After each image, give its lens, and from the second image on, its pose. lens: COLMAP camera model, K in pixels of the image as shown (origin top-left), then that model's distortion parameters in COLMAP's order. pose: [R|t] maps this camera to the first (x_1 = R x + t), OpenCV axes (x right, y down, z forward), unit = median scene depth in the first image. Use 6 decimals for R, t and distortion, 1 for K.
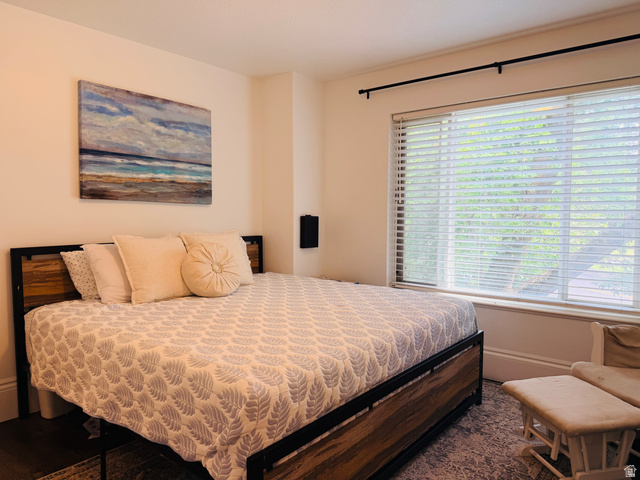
lens RADIAL K [[443.0, 0, 320.0], [0, 443.0, 240.0], [0, 0, 1]] dist [0.081084, -0.124456]
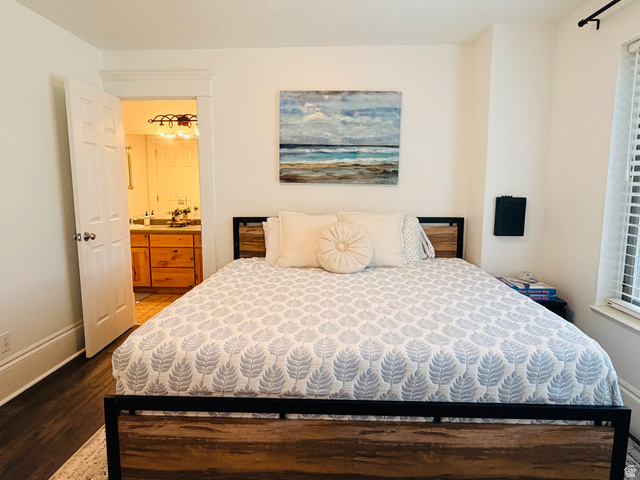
lens RADIAL K [[400.7, 0, 320.0], [0, 400.7, 240.0], [0, 0, 1]] dist [-0.000766, 0.002216]
pose [[0.609708, 0.105187, -0.785615, 0.441767], [-0.047027, 0.994210, 0.096618, -0.038729], [0.791229, -0.021964, 0.611125, 0.328939]]
